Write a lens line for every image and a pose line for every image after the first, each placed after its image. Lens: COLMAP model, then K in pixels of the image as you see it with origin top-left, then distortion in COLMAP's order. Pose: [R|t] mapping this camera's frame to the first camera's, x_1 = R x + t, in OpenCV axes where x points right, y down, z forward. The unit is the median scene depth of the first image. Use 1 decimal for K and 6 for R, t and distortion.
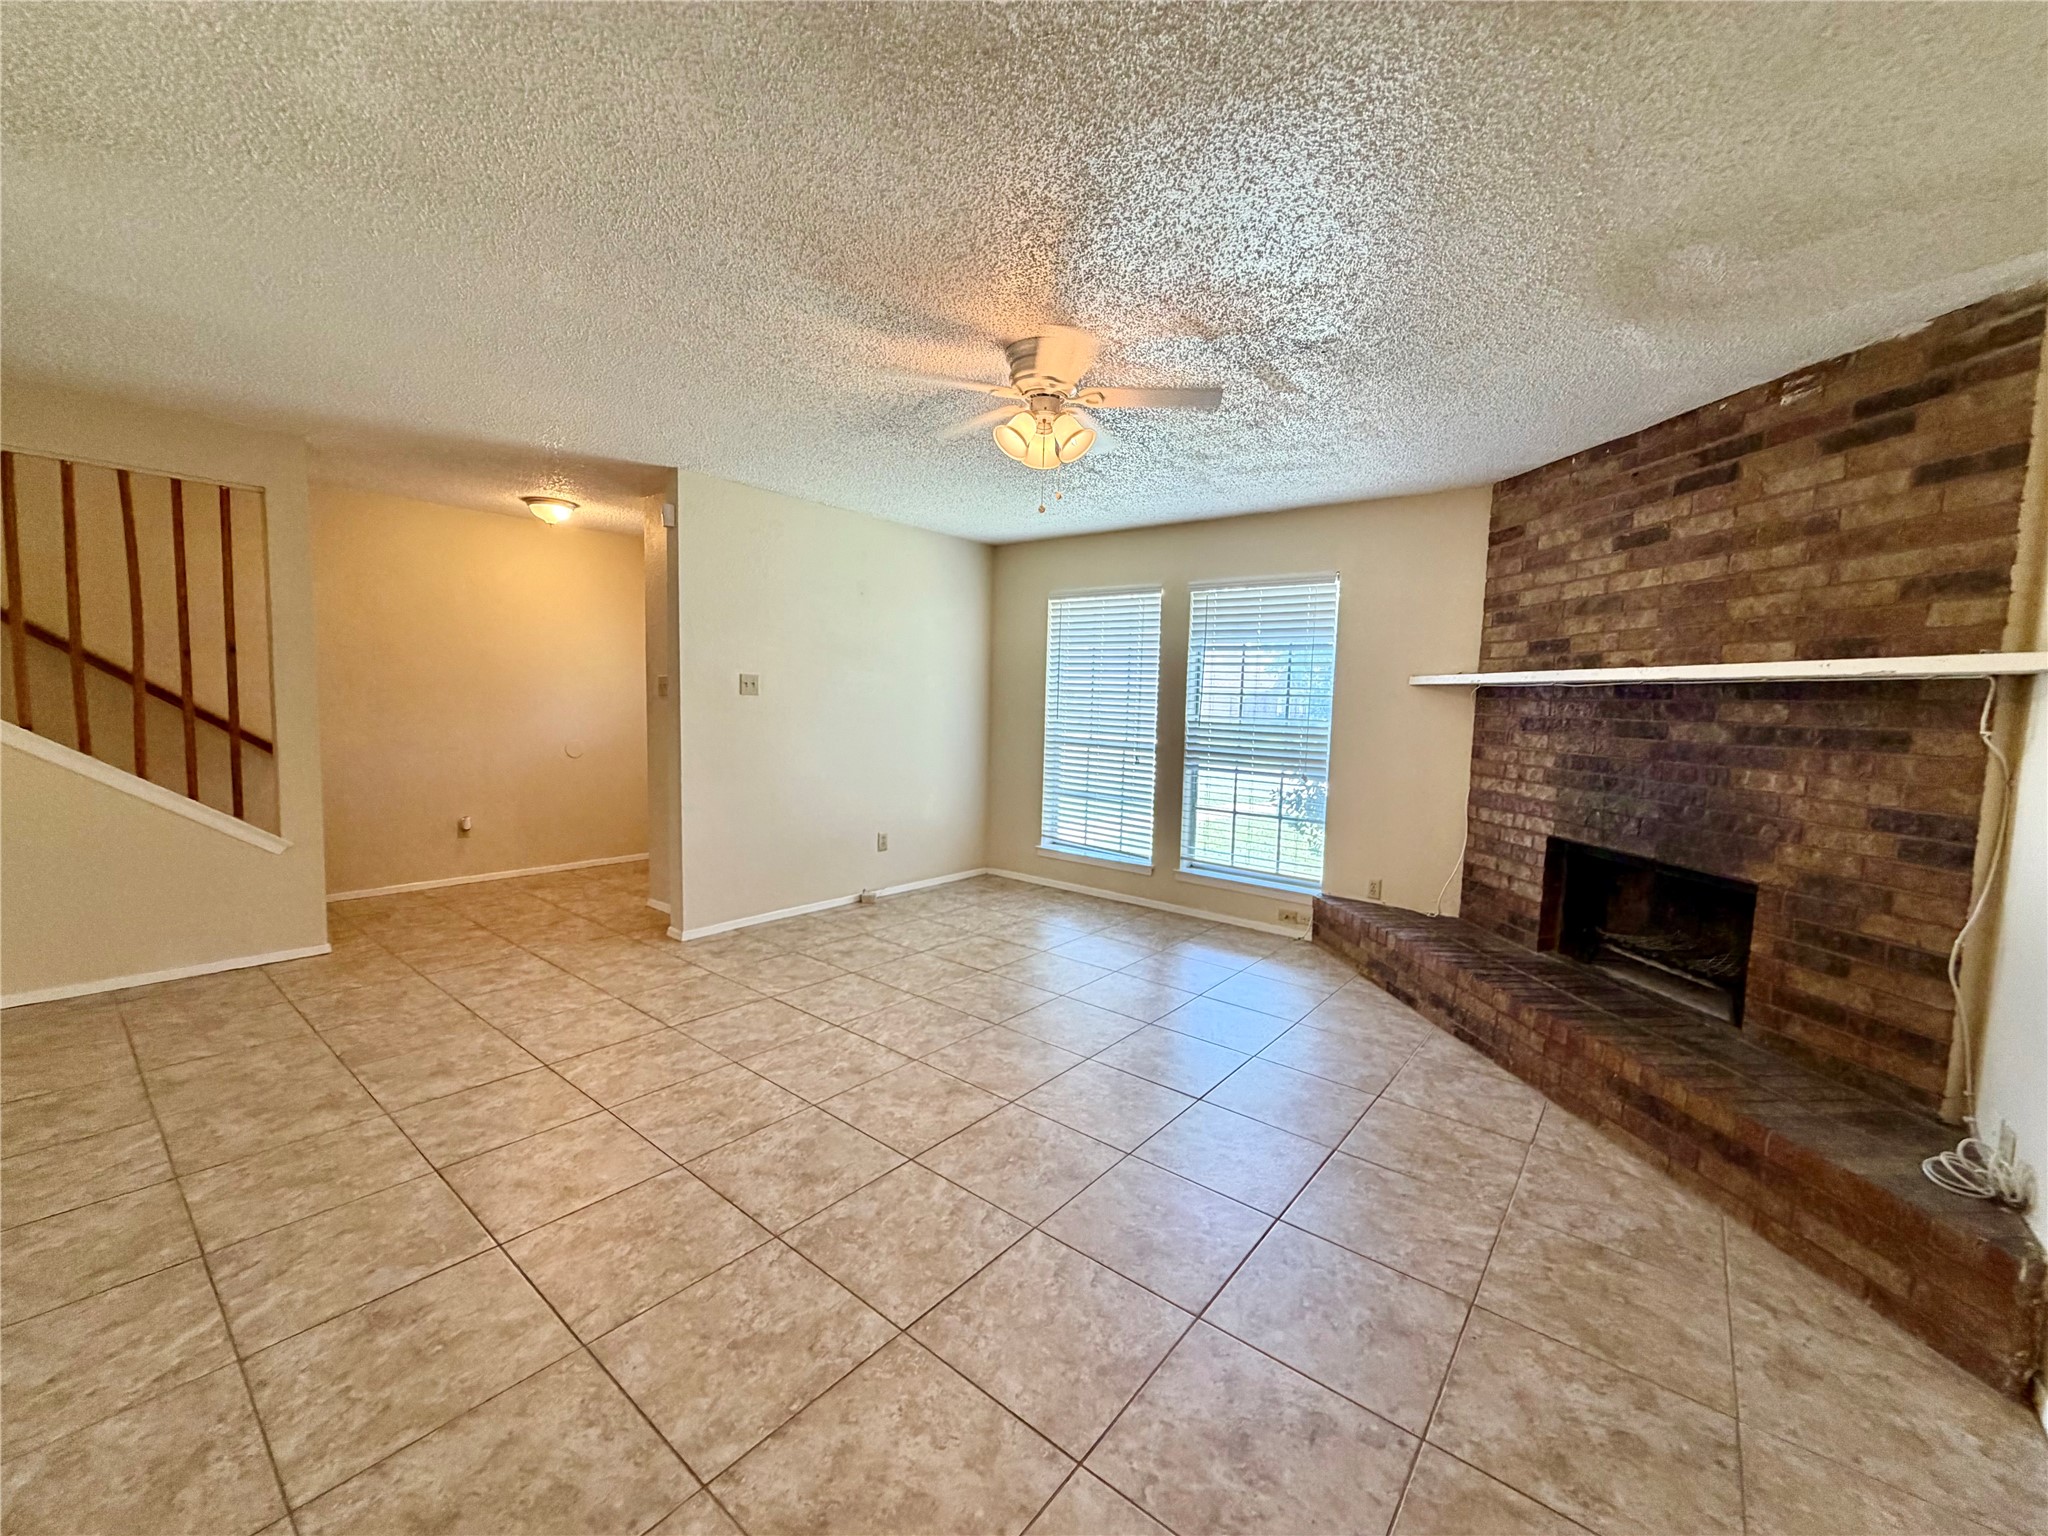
lens RADIAL K [[819.6, 0, 1018.3], [0, 819.6, 770.4], [0, 0, 1]] dist [0.000174, -0.000196]
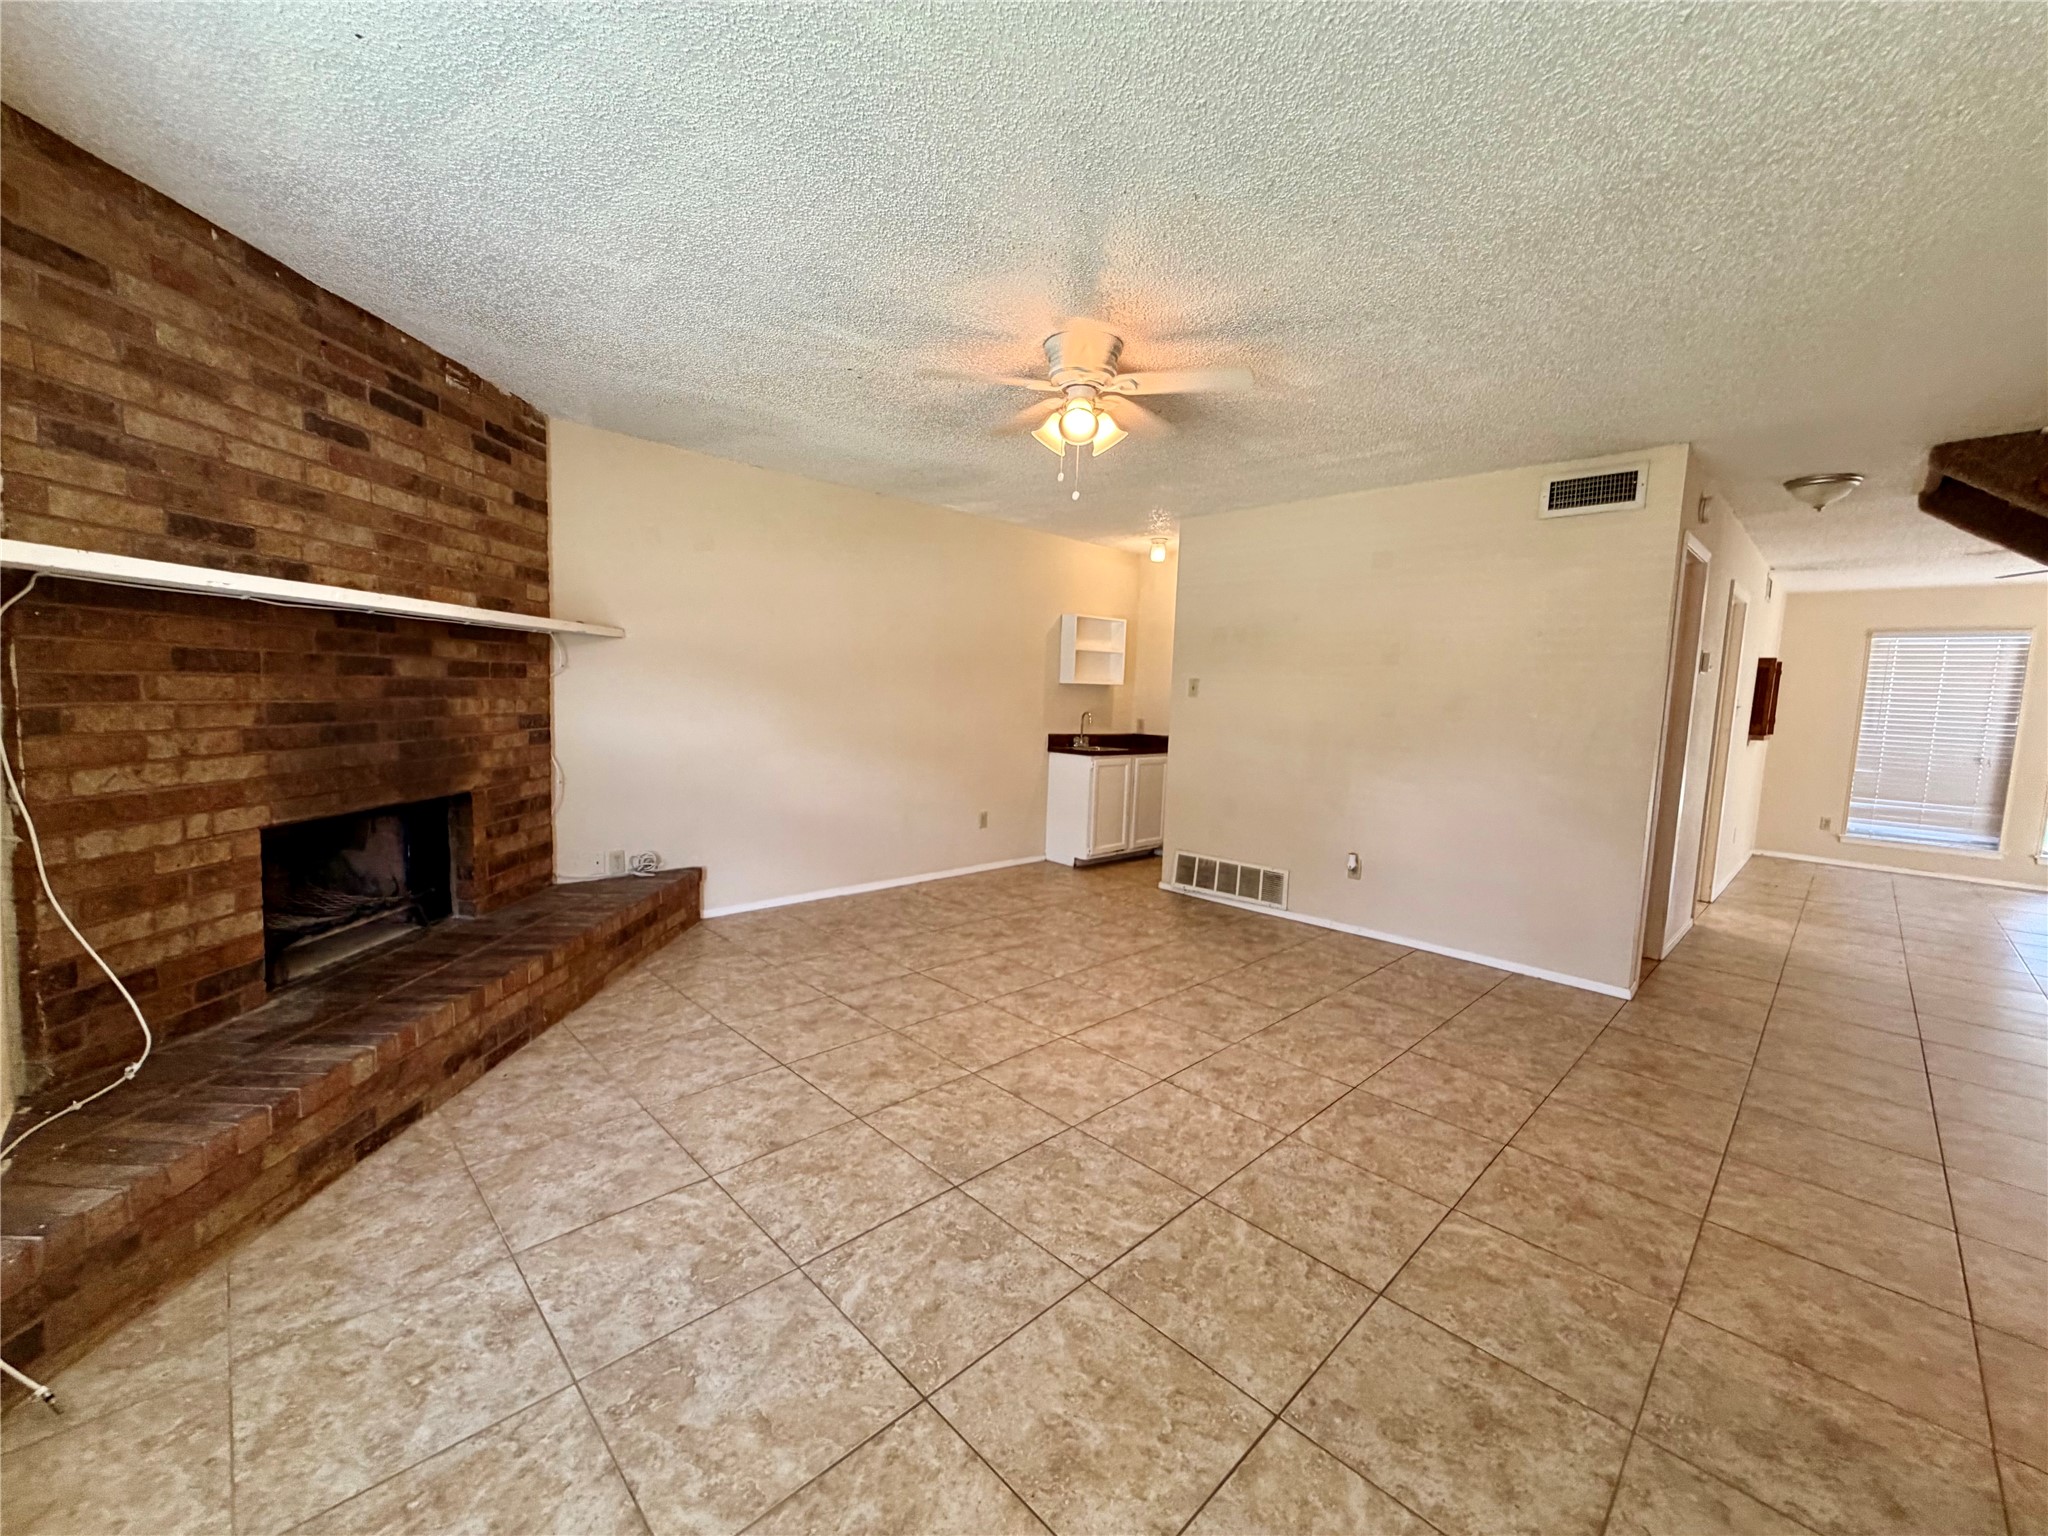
lens RADIAL K [[819.6, 0, 1018.8], [0, 819.6, 774.3], [0, 0, 1]] dist [0.000174, -0.000196]
pose [[-0.990805, -0.080556, 0.108702, -0.036825], [-0.058298, 0.979211, 0.194285, -0.155021], [-0.122093, 0.186162, -0.974904, 1.892146]]
